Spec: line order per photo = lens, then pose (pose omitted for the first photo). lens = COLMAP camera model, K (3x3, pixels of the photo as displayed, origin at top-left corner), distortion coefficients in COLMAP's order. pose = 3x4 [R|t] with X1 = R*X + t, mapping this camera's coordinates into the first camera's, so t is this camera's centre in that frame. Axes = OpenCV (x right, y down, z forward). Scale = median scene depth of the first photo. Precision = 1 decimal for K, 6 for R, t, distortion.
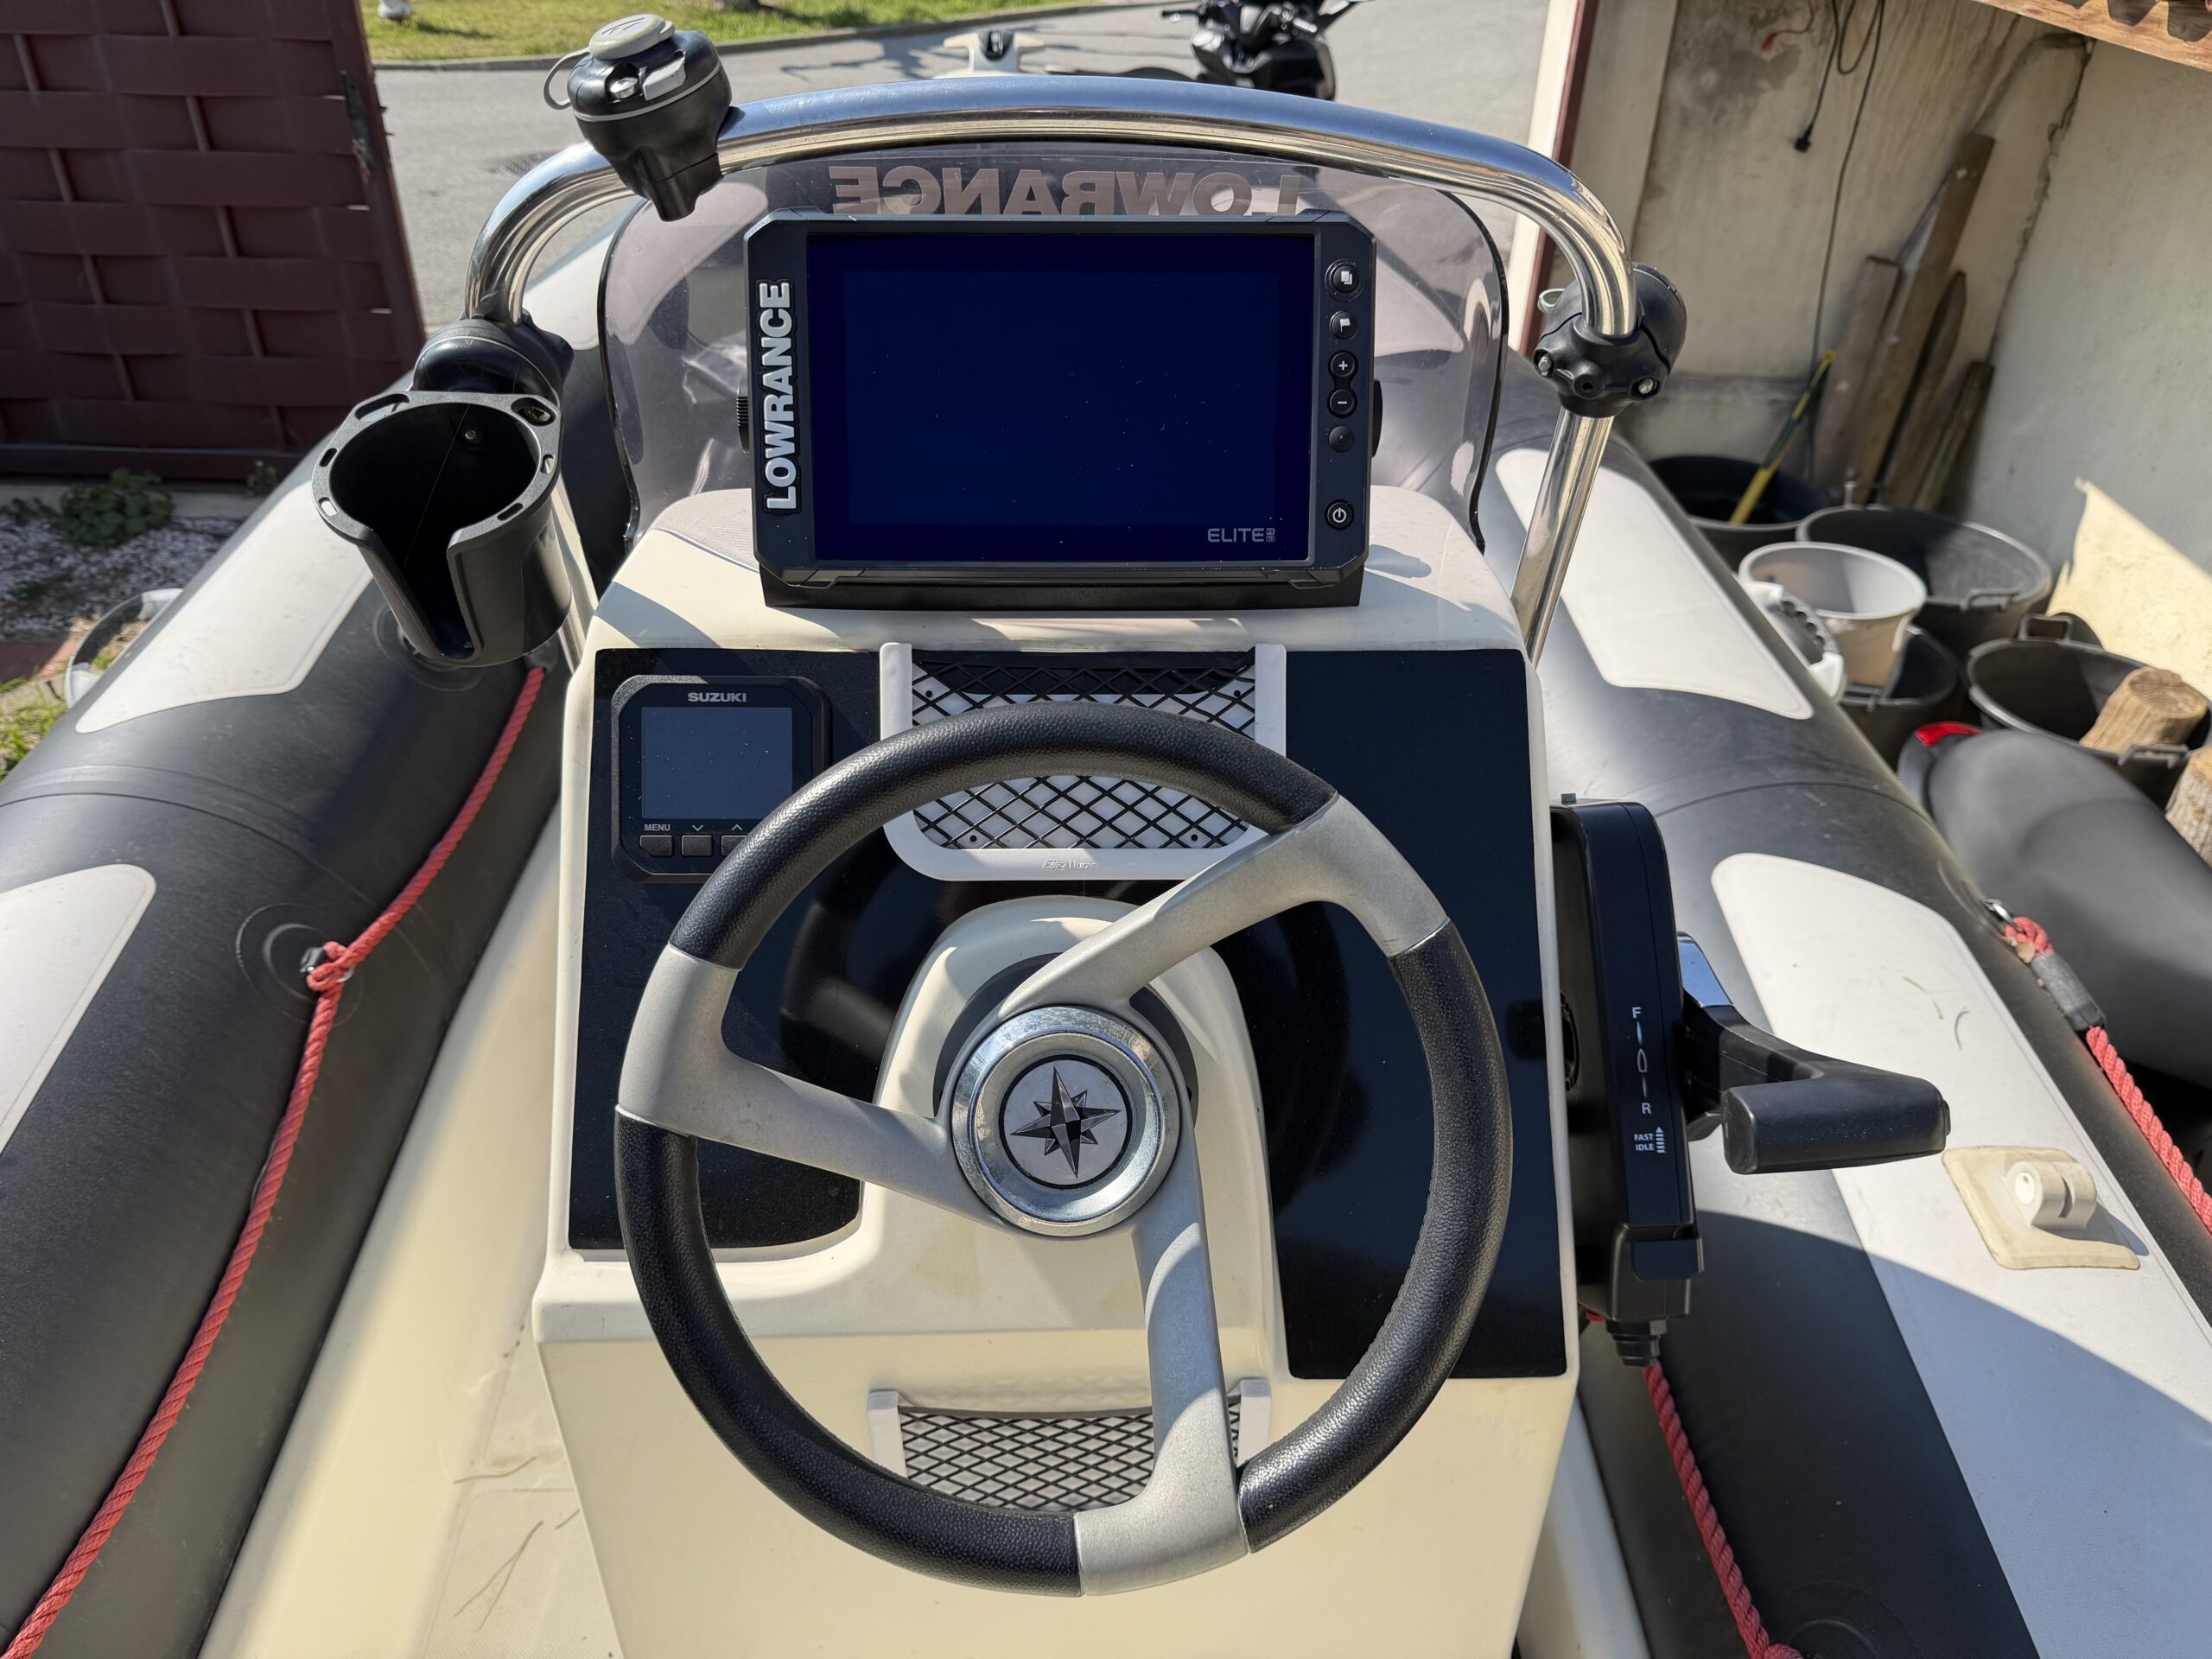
lens RADIAL K [[1556.3, 0, 1106.0], [0, 1556.3, 829.5], [0, 0, 1]] dist [0.004028, 0.011457]
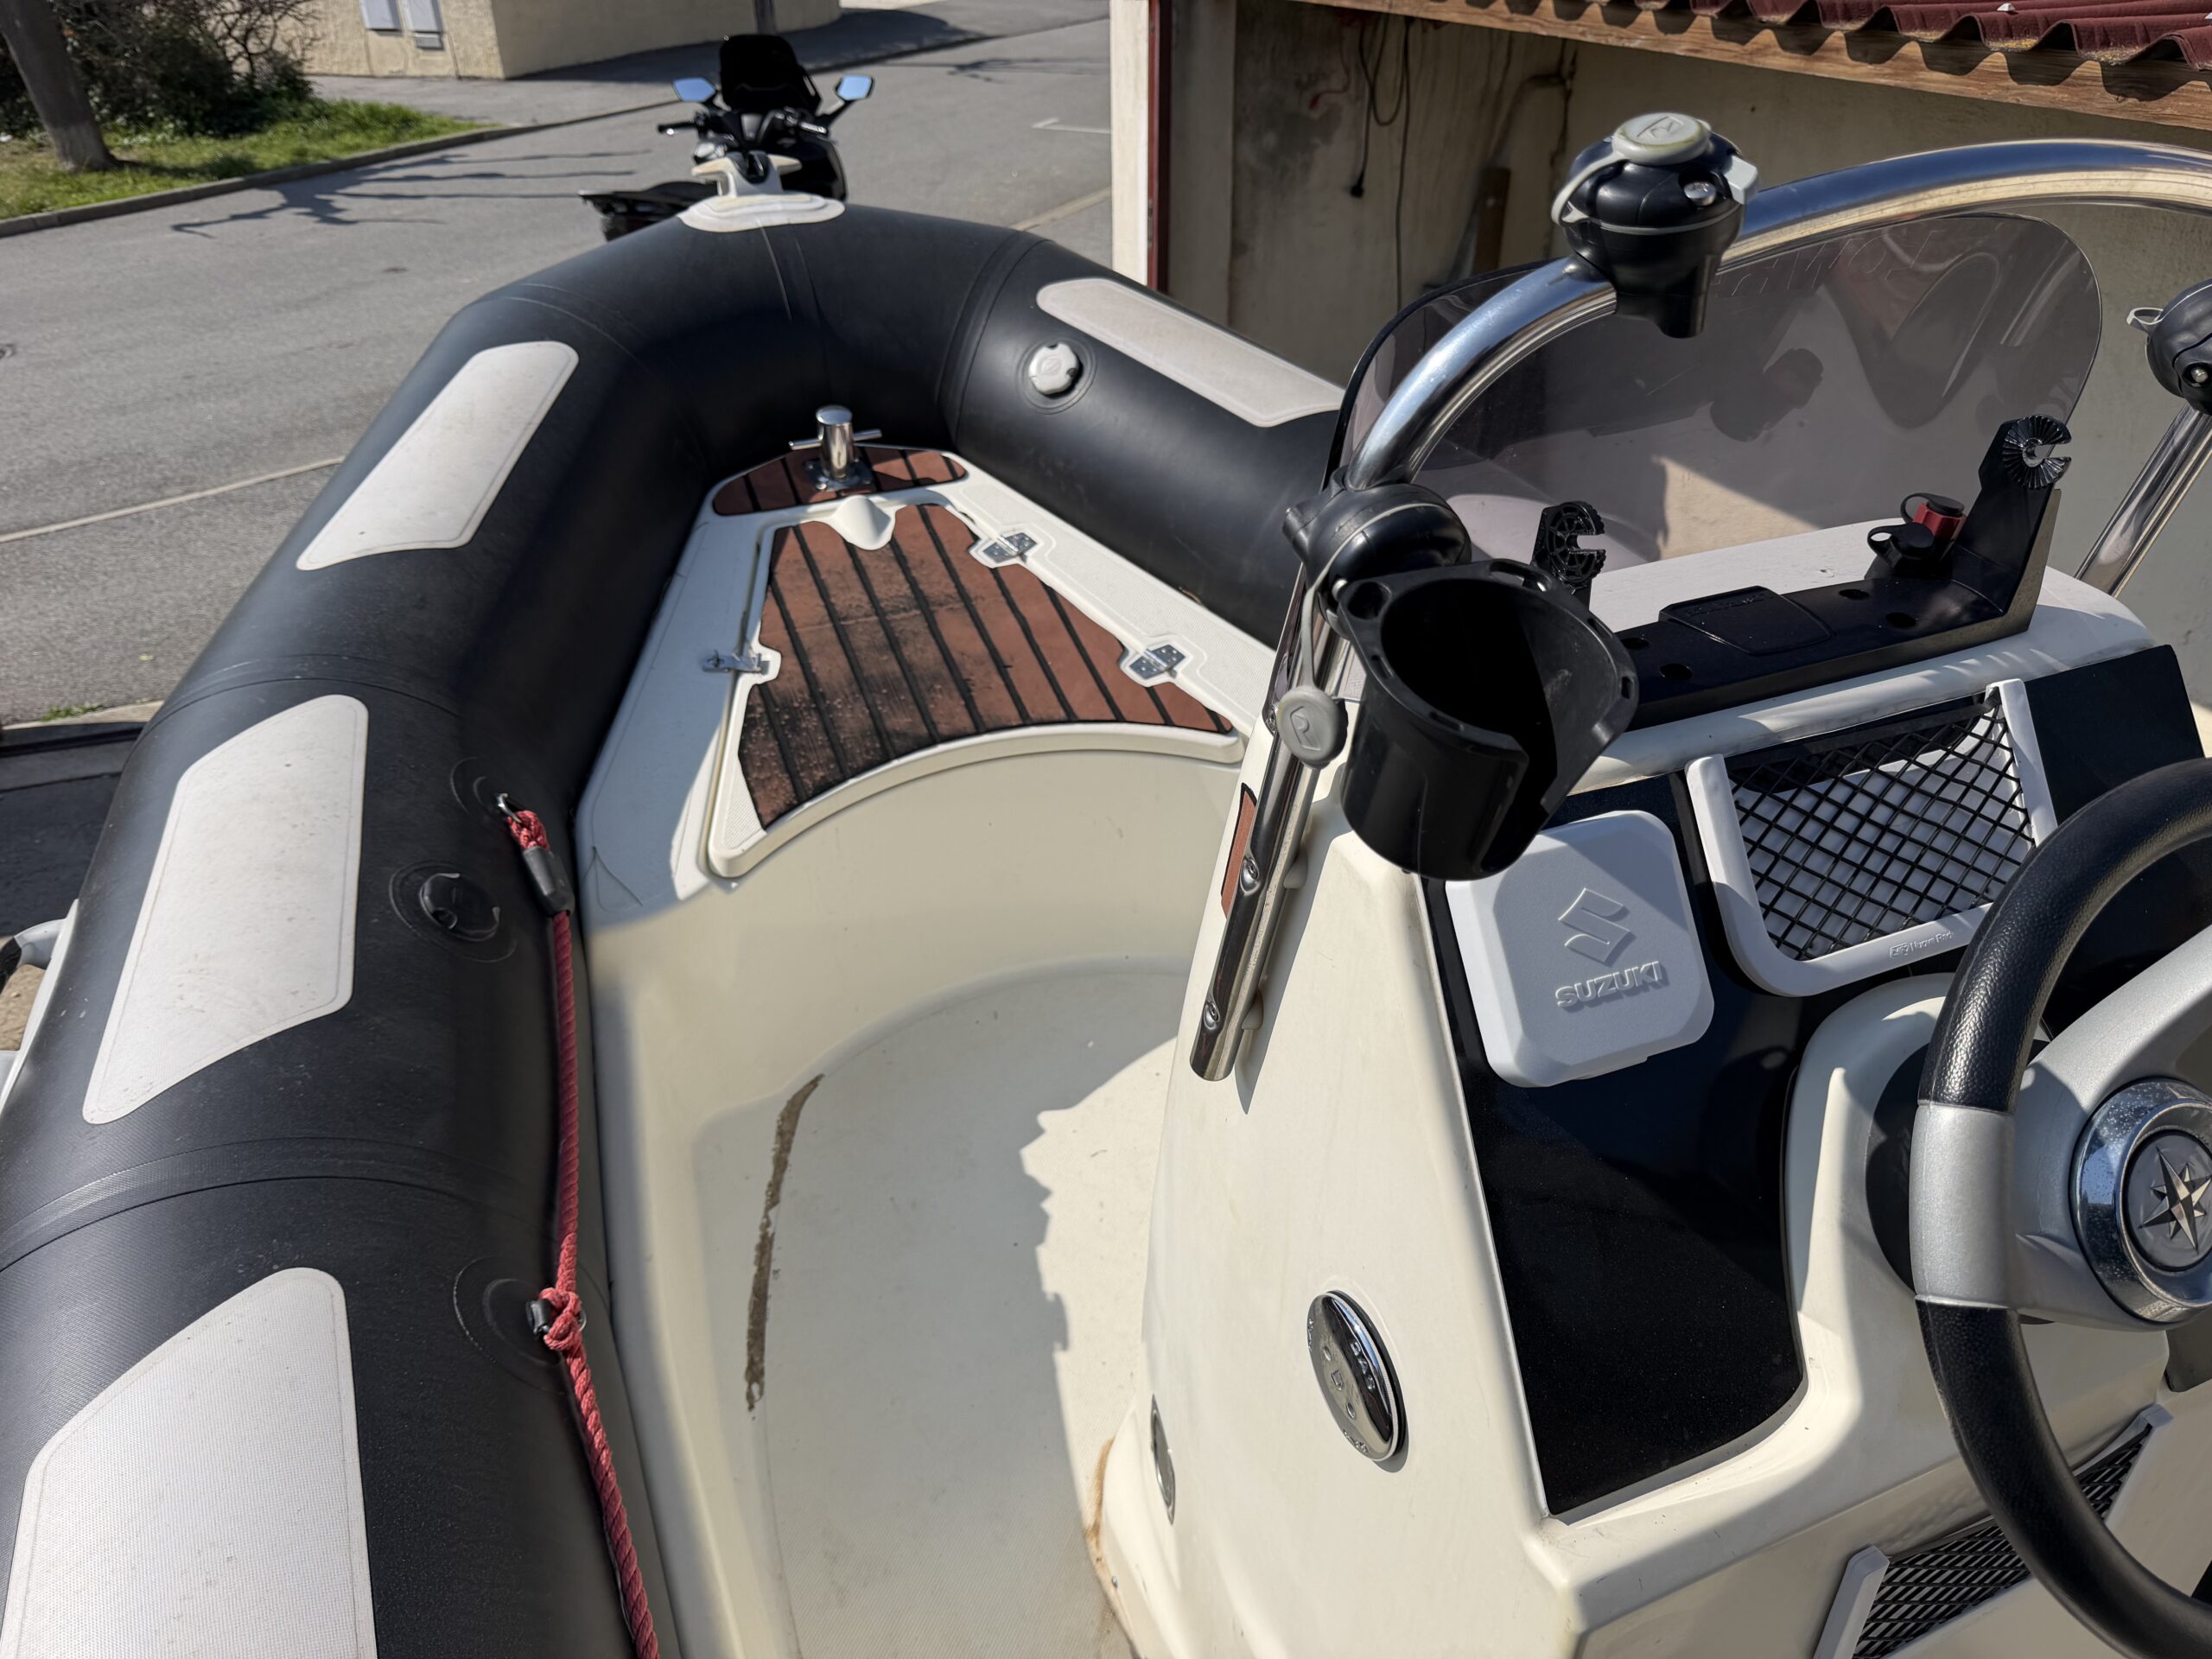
lens RADIAL K [[1590.3, 0, 1106.0], [0, 1590.3, 829.5], [0, 0, 1]] dist [0.006310, 0.004733]
pose [[0.936580, -0.212357, 0.278789, -0.118146], [0.228277, 0.973261, -0.025540, -0.021554], [-0.265911, 0.087561, 0.960013, 0.029384]]
